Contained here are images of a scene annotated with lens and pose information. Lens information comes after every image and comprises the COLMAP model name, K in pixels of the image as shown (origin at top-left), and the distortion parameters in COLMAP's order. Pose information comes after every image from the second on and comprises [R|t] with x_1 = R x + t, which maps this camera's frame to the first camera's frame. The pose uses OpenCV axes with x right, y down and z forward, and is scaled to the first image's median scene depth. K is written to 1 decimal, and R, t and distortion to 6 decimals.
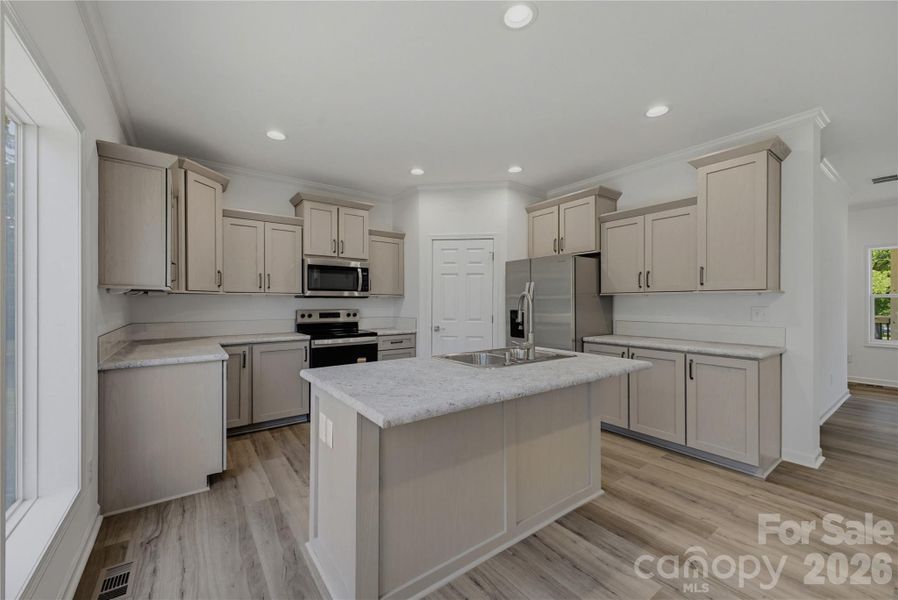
lens RADIAL K [[351.9, 0, 448.7], [0, 351.9, 302.9], [0, 0, 1]] dist [0.013682, -0.000134]
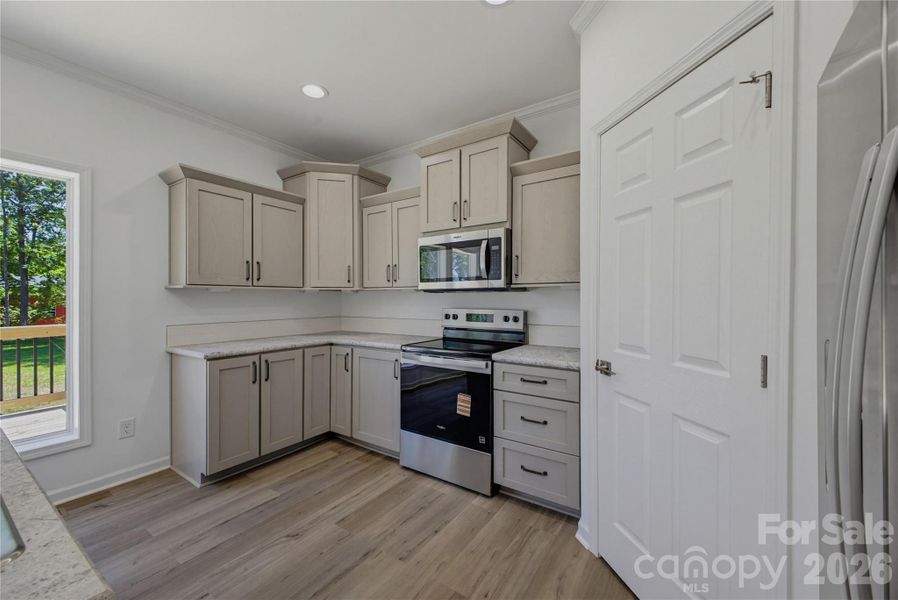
lens RADIAL K [[359.0, 0, 448.6], [0, 359.0, 296.4], [0, 0, 1]] dist [0.015580, -0.000104]
pose [[0.328150, -0.002993, -0.944621, 0.316067], [0.000431, 0.999995, -0.003018, -0.003329], [0.944626, 0.000583, 0.328149, 0.815283]]
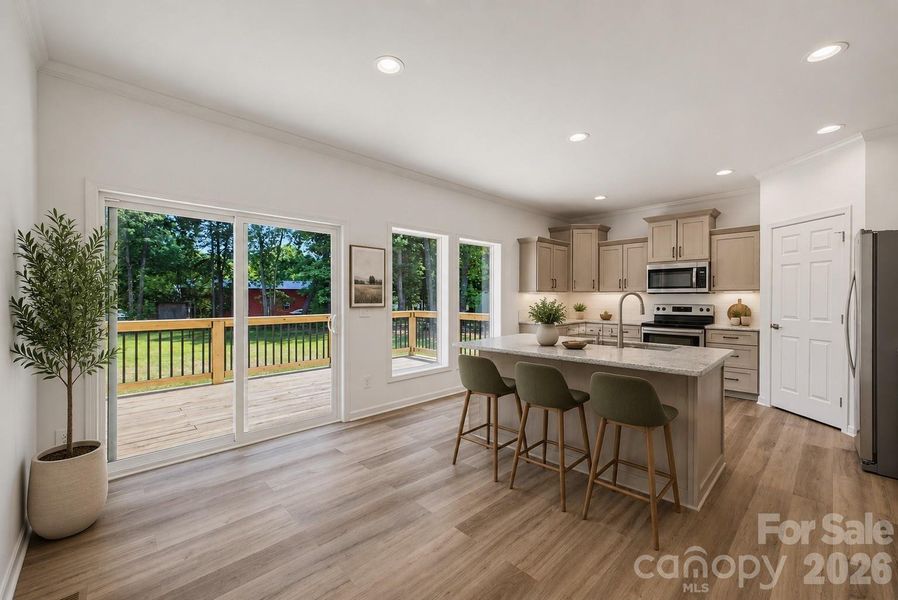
lens RADIAL K [[362.2, 0, 436.1], [0, 362.2, 301.5], [0, 0, 1]] dist [-0.023729, -0.000088]
pose [[0.101511, 0.002166, -0.994832, 0.884904], [-0.002621, 0.999995, 0.001909, 0.010177], [0.994831, 0.002413, 0.101516, 0.053104]]
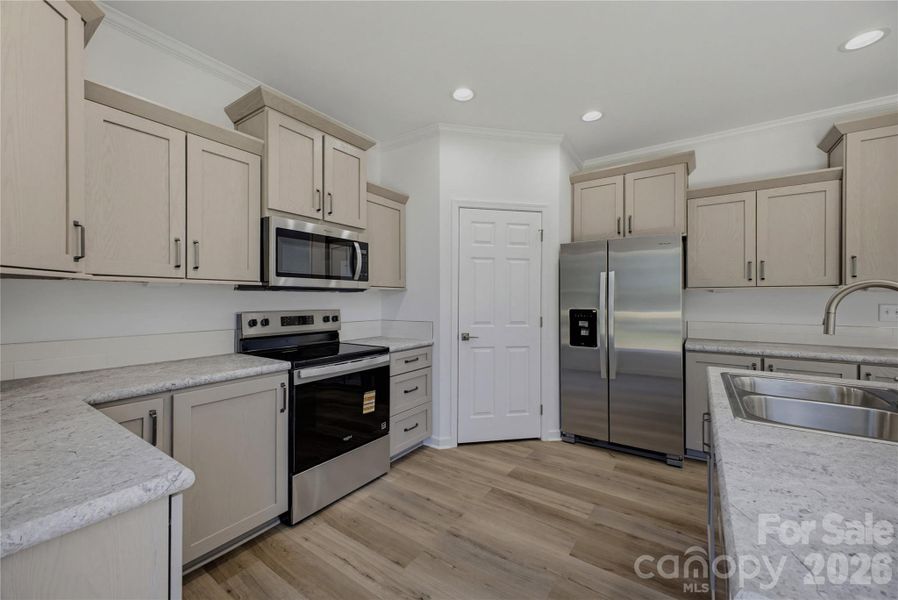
lens RADIAL K [[354.3, 0, 451.6], [0, 354.3, 298.9], [0, 0, 1]] dist [0.007172, -0.000176]
pose [[0.946554, 0.001419, 0.322543, -0.322427], [-0.000650, 0.999997, -0.002491, 0.000278], [-0.322546, 0.002148, 0.946551, 0.404142]]
